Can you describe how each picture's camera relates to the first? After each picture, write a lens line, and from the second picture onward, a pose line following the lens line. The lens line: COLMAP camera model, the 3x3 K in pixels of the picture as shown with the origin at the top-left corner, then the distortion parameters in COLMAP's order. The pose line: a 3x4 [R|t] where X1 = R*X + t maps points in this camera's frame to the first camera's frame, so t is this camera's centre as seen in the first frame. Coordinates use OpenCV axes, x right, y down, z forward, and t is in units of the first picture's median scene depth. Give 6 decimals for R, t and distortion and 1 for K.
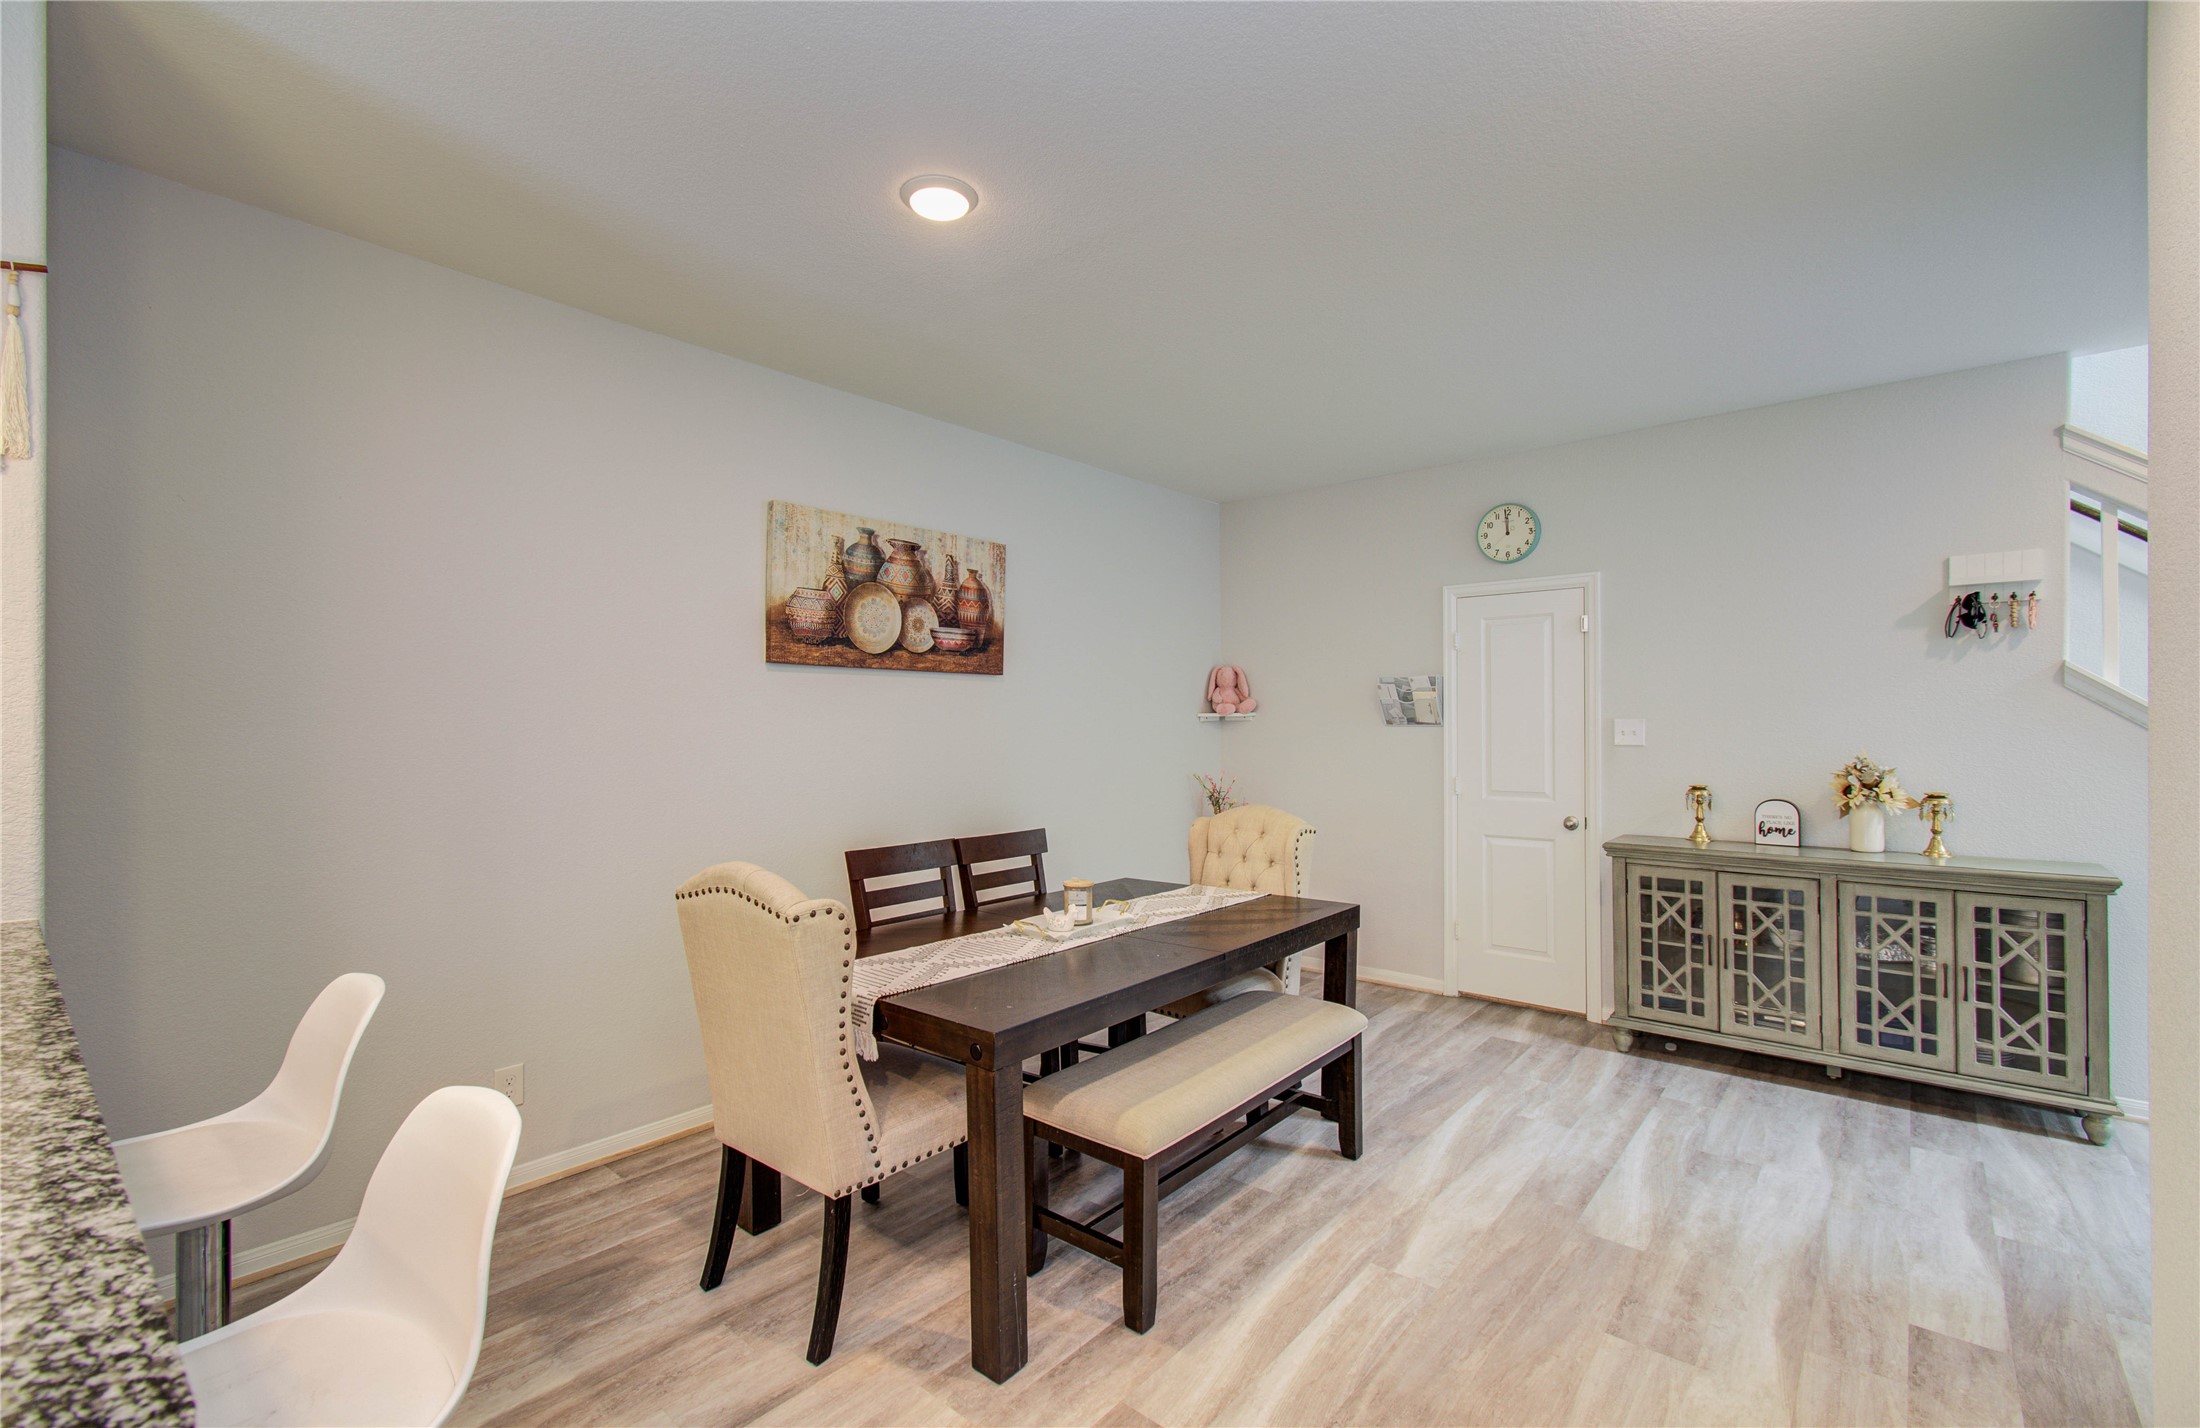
lens RADIAL K [[943.0, 0, 1100.6], [0, 943.0, 729.0], [0, 0, 1]] dist [0.009305, 0.000203]
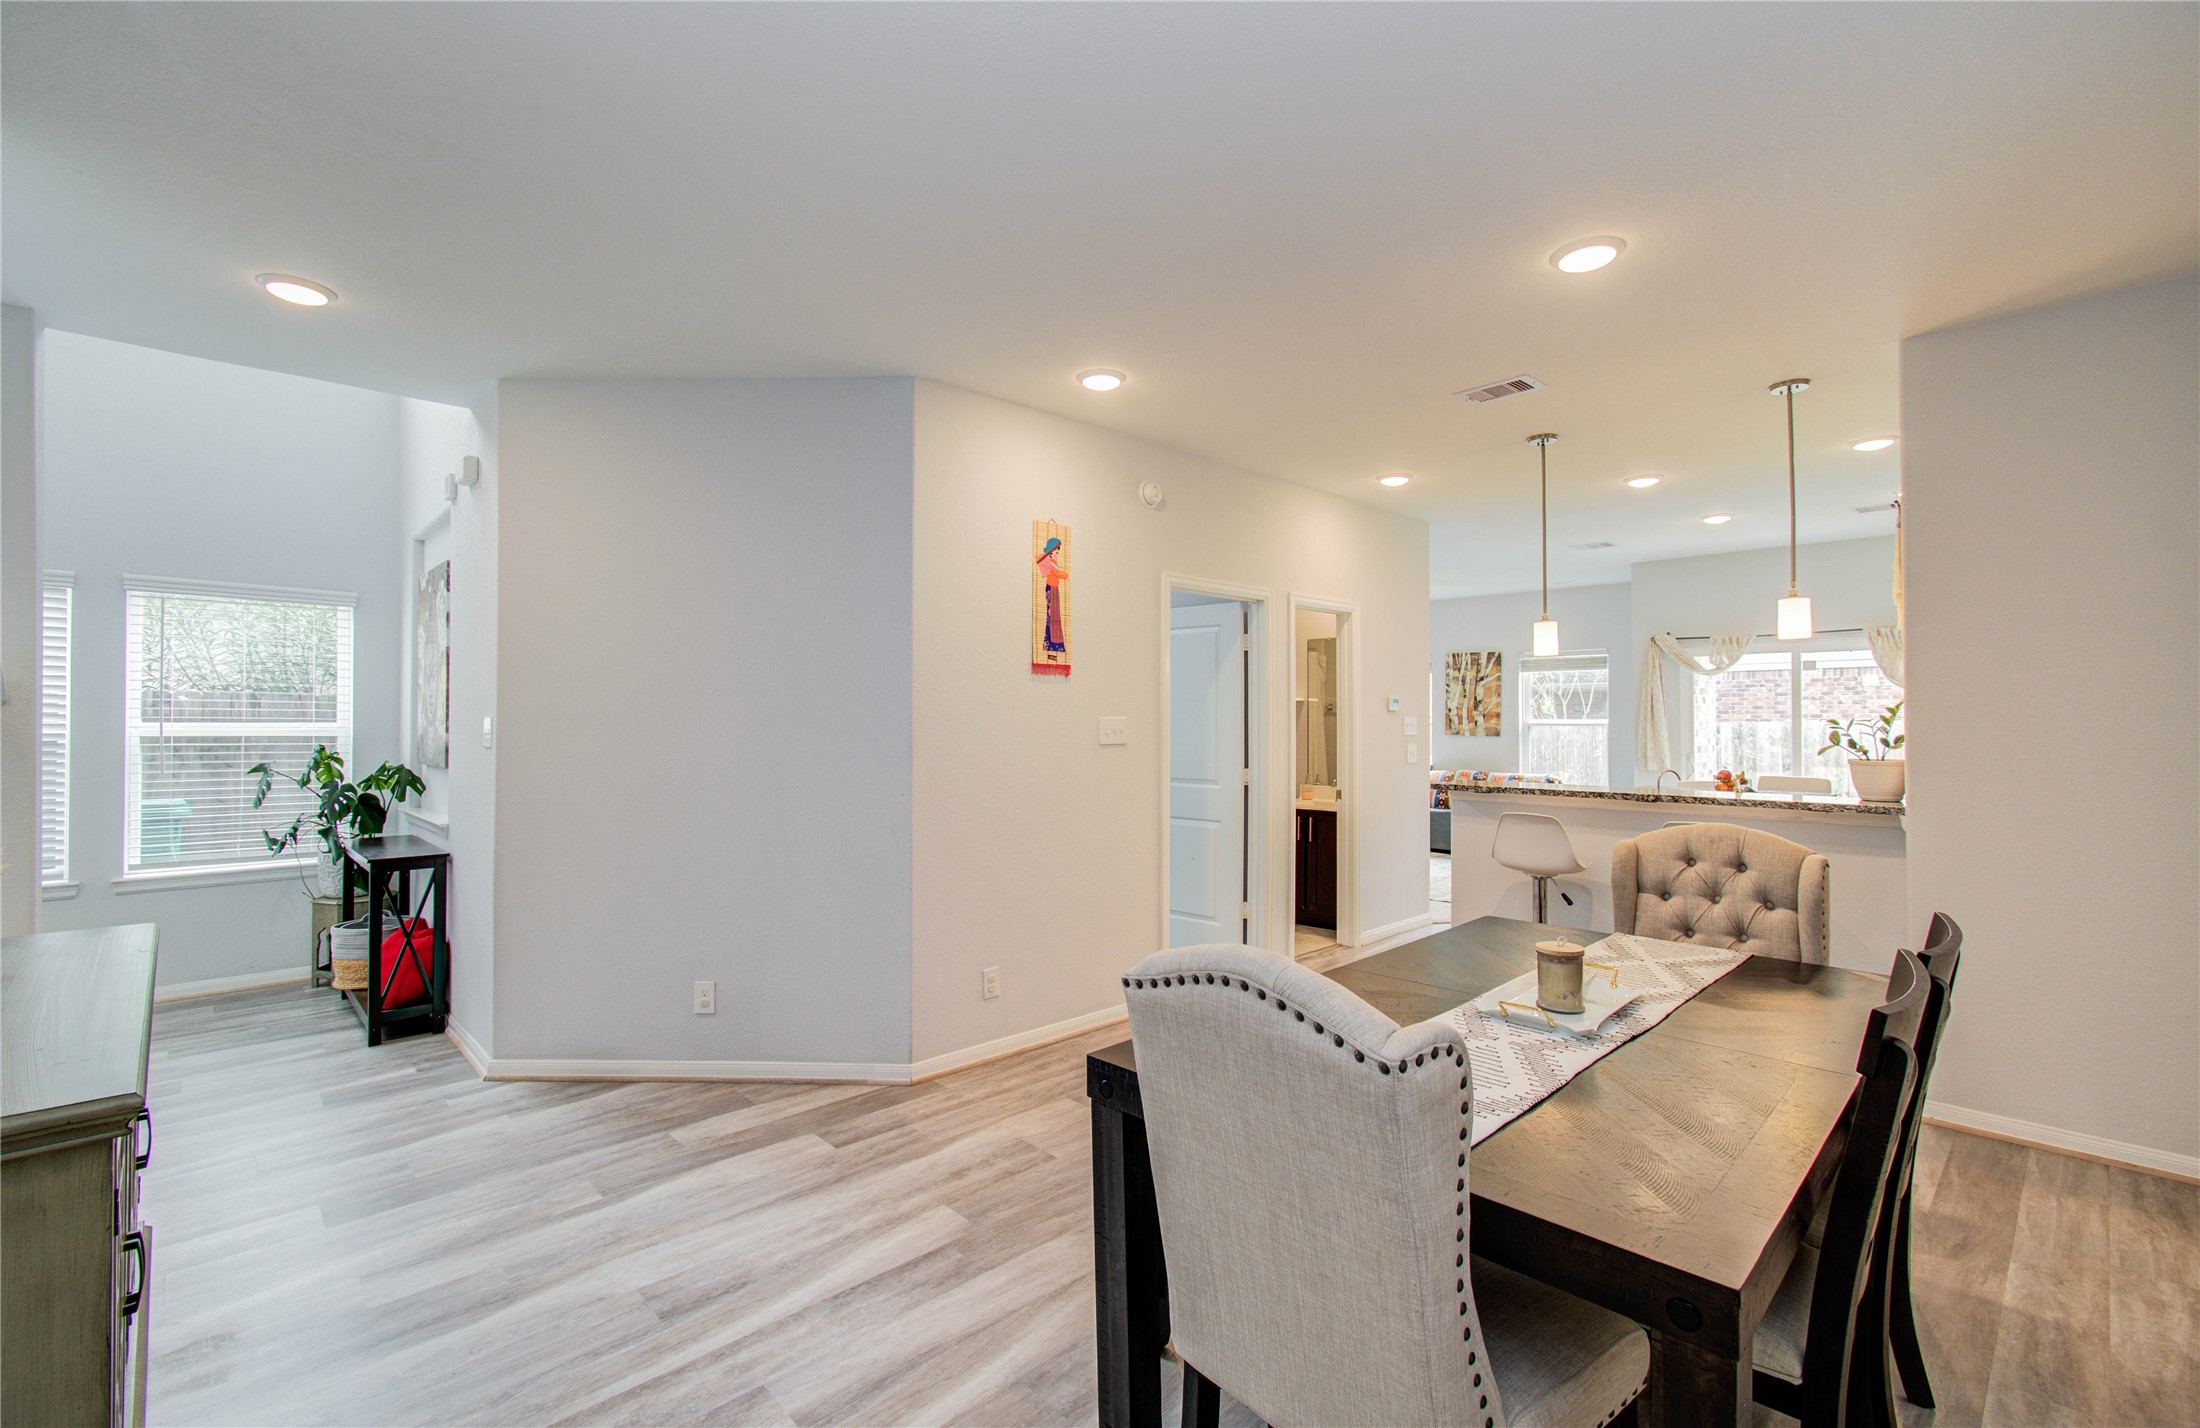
lens RADIAL K [[972.7, 0, 1112.8], [0, 972.7, 707.3], [0, 0, 1]] dist [-0.000919, 0.000038]
pose [[-0.996399, 0.003592, 0.084714, 0.212848], [0.003143, 0.999980, -0.005430, -0.005641], [-0.084731, -0.005144, -0.996391, 1.550398]]
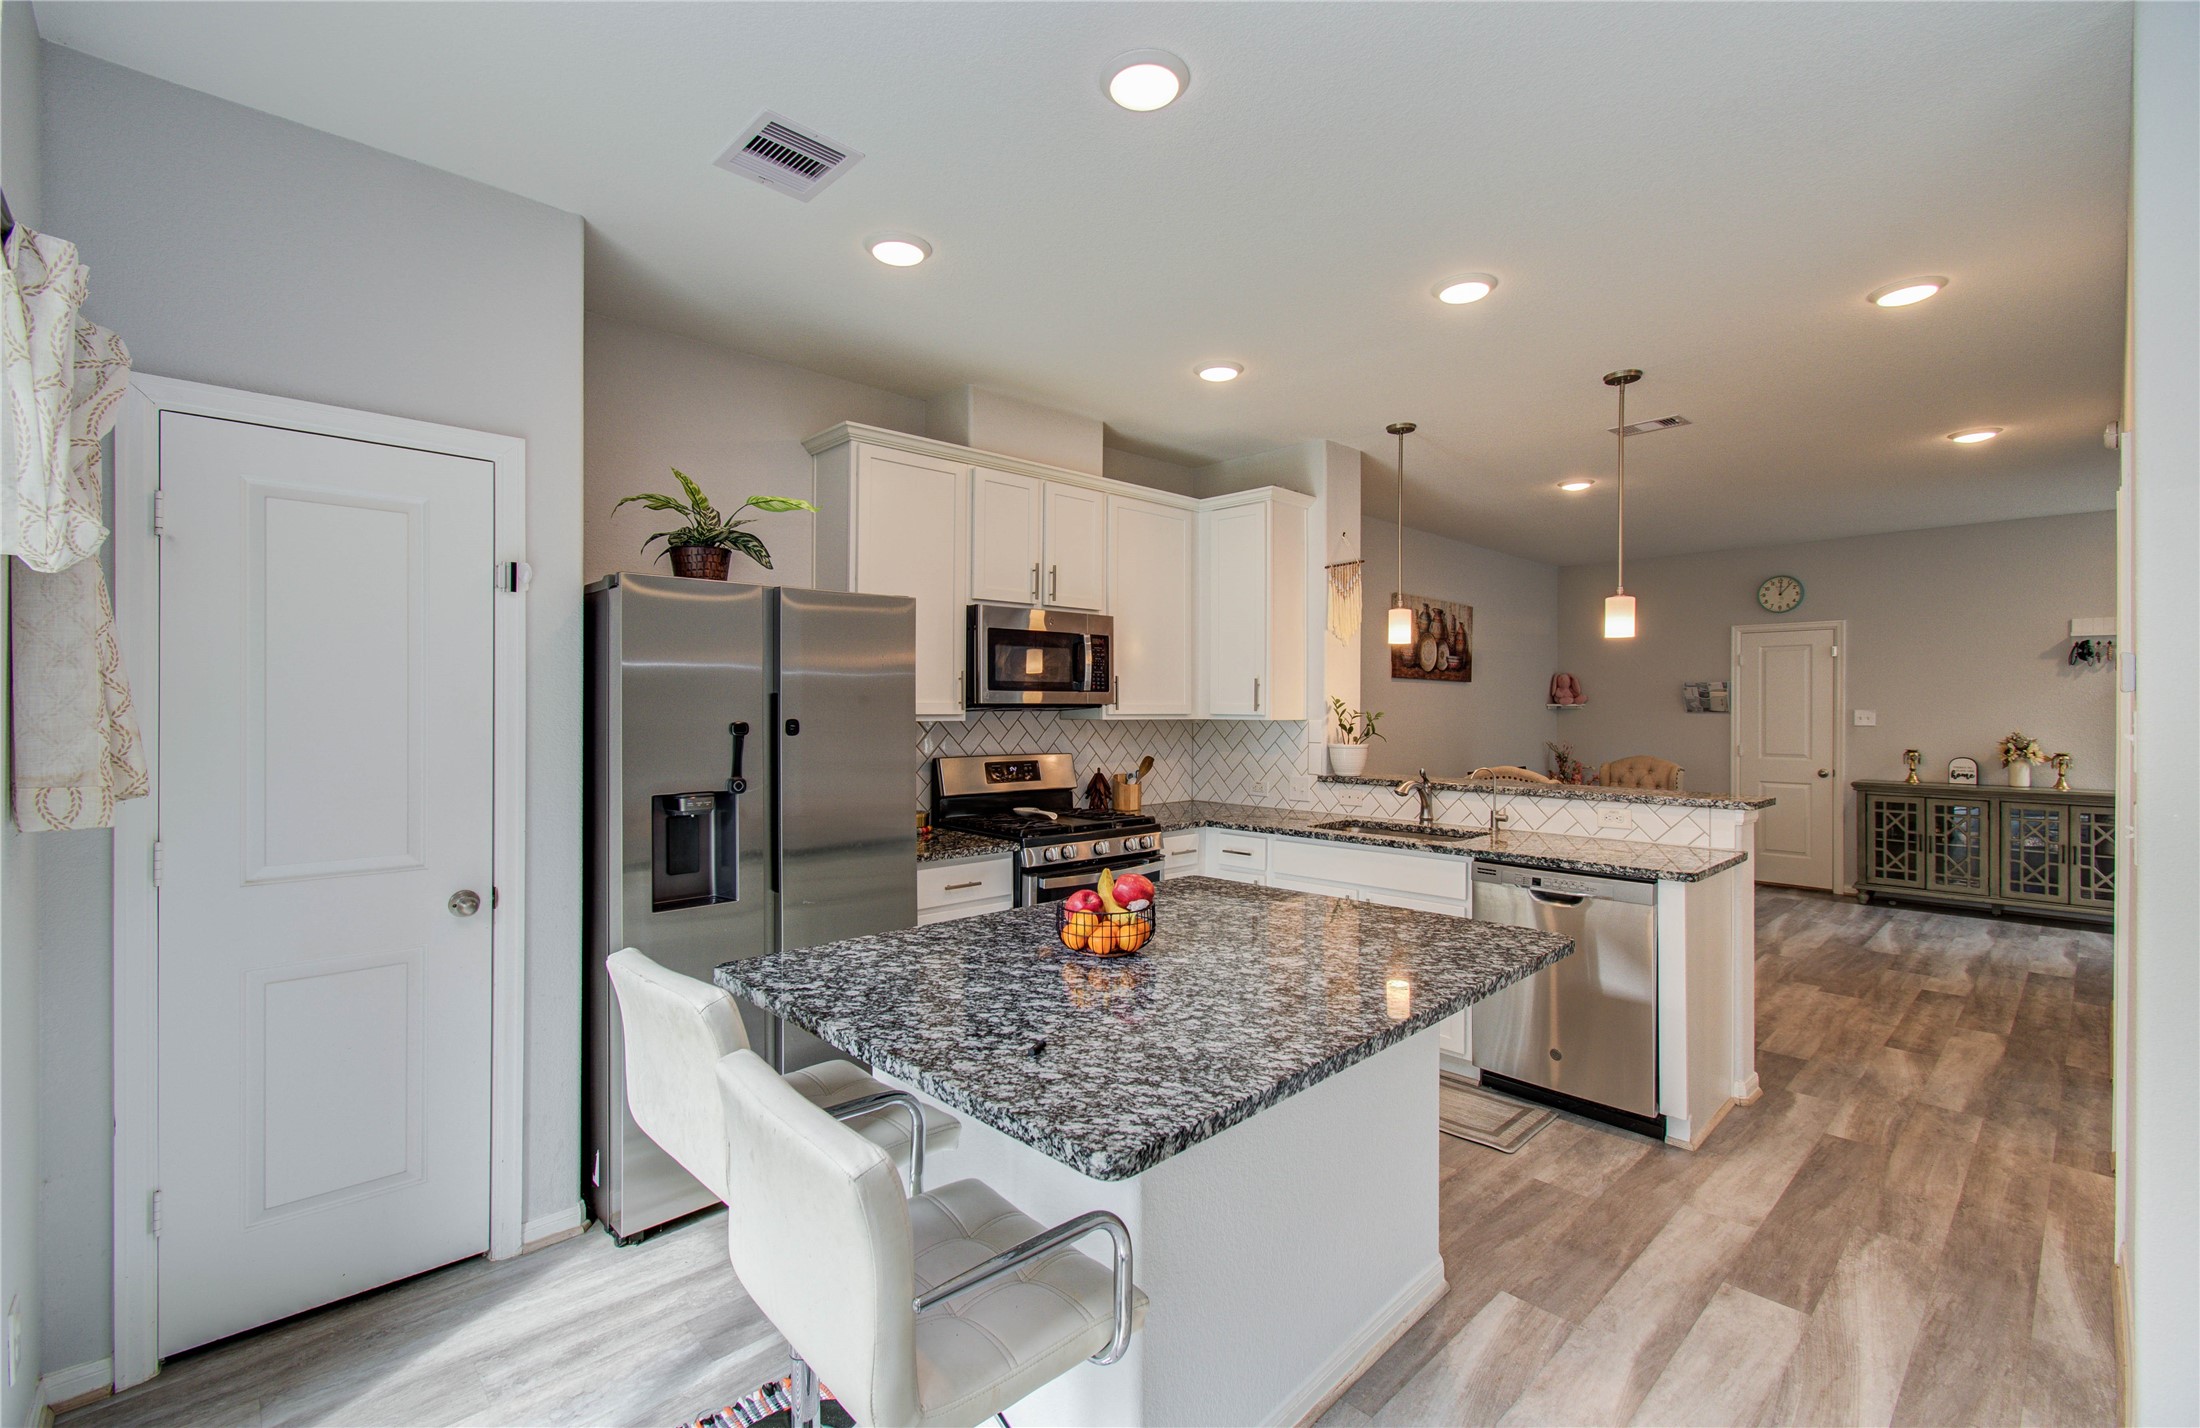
lens RADIAL K [[981.3, 0, 1072.1], [0, 981.3, 717.0], [0, 0, 1]] dist [0.007575, -0.000154]
pose [[0.994643, 0.007895, -0.103069, -0.753638], [-0.007715, 0.999968, 0.002141, 0.010051], [0.103082, -0.001334, 0.994672, -1.006631]]
